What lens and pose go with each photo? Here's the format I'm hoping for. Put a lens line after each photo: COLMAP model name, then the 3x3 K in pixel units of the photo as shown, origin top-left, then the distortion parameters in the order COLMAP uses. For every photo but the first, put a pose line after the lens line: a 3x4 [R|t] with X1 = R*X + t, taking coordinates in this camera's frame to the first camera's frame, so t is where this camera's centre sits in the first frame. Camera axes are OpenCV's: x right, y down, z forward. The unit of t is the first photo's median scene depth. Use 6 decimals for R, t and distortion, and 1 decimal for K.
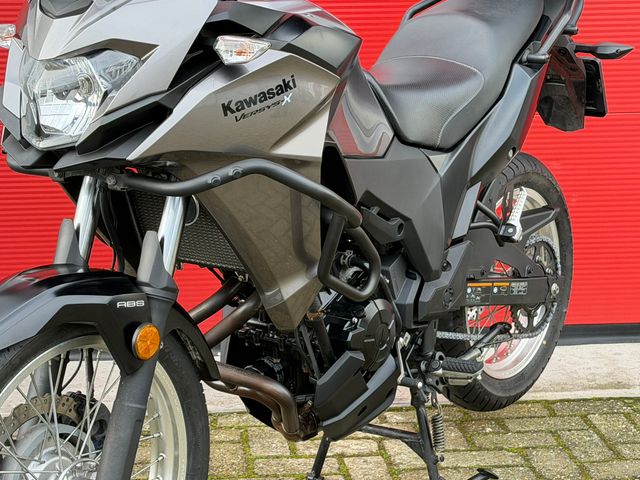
lens RADIAL K [[1450.9, 0, 320.0], [0, 1450.9, 240.0], [0, 0, 1]] dist [0.149609, 0.148589]
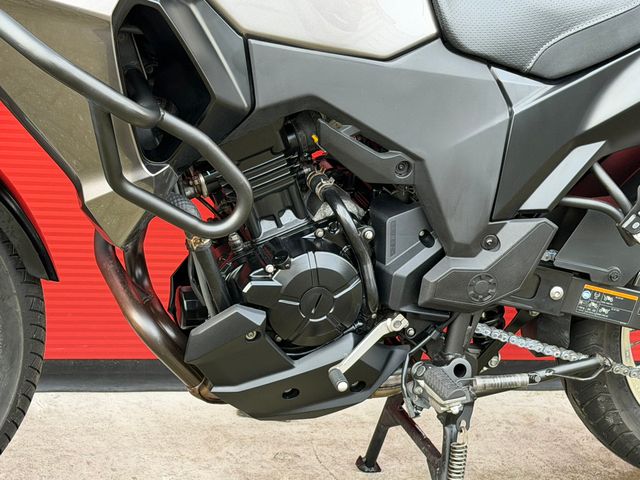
lens RADIAL K [[1450.9, 0, 320.0], [0, 1450.9, 240.0], [0, 0, 1]] dist [0.149609, 0.148589]
pose [[0.785293, 0.287916, -0.548105, 0.426629], [-0.245767, 0.957518, 0.150858, -0.071915], [0.568255, 0.016239, 0.822692, 0.414322]]
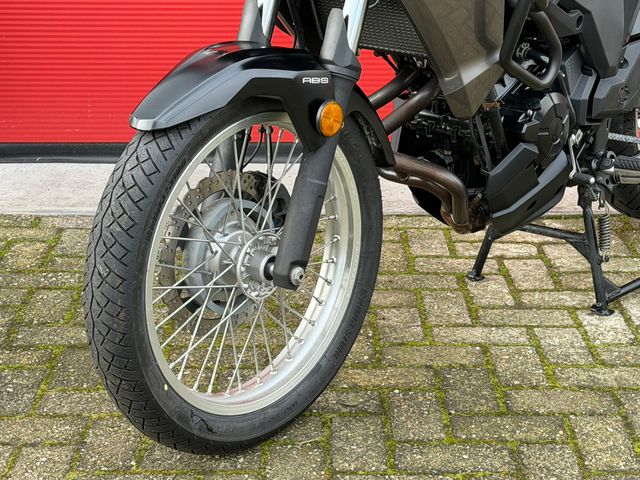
lens RADIAL K [[1450.9, 0, 320.0], [0, 1450.9, 240.0], [0, 0, 1]] dist [0.149609, 0.148589]
pose [[0.995891, 0.033002, -0.084337, -0.031436], [-0.023770, 0.993843, 0.108218, 0.036771], [0.087389, -0.105769, 0.990543, -0.008750]]
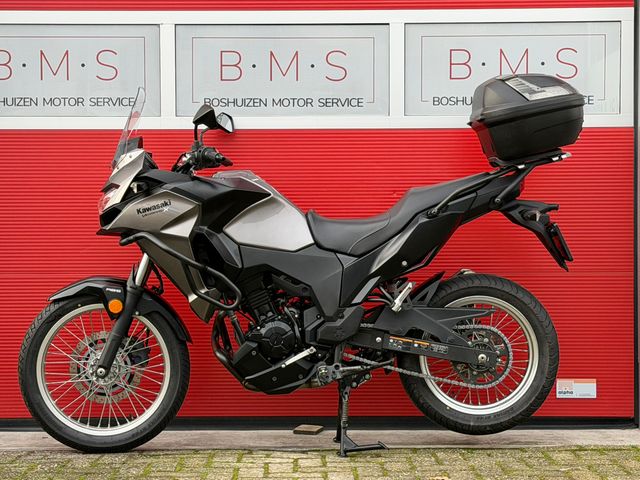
lens RADIAL K [[1450.9, 0, 320.0], [0, 1450.9, 240.0], [0, 0, 1]] dist [0.149609, 0.148589]
pose [[0.601423, 0.024777, -0.798546, 1.667850], [-0.167680, 0.981171, -0.095844, 0.112570], [0.781136, 0.191543, 0.594254, -0.162691]]
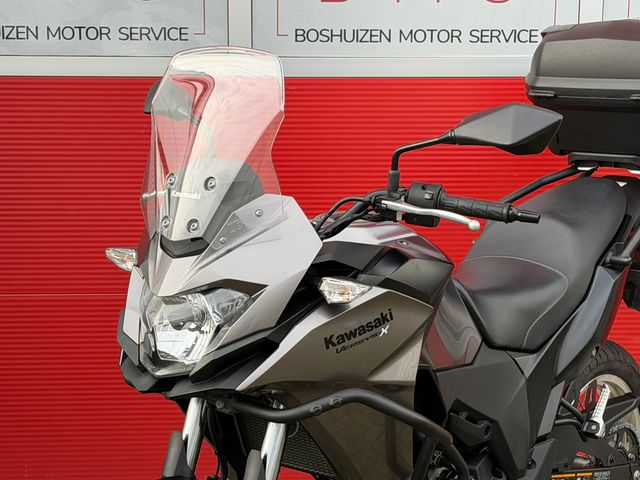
lens RADIAL K [[1450.9, 0, 320.0], [0, 1450.9, 240.0], [0, 0, 1]] dist [0.149609, 0.148589]
pose [[0.998385, 0.017930, -0.053913, -0.011150], [-0.021085, 0.998063, -0.058531, -0.083023], [0.052759, 0.059574, 0.996829, -0.064170]]
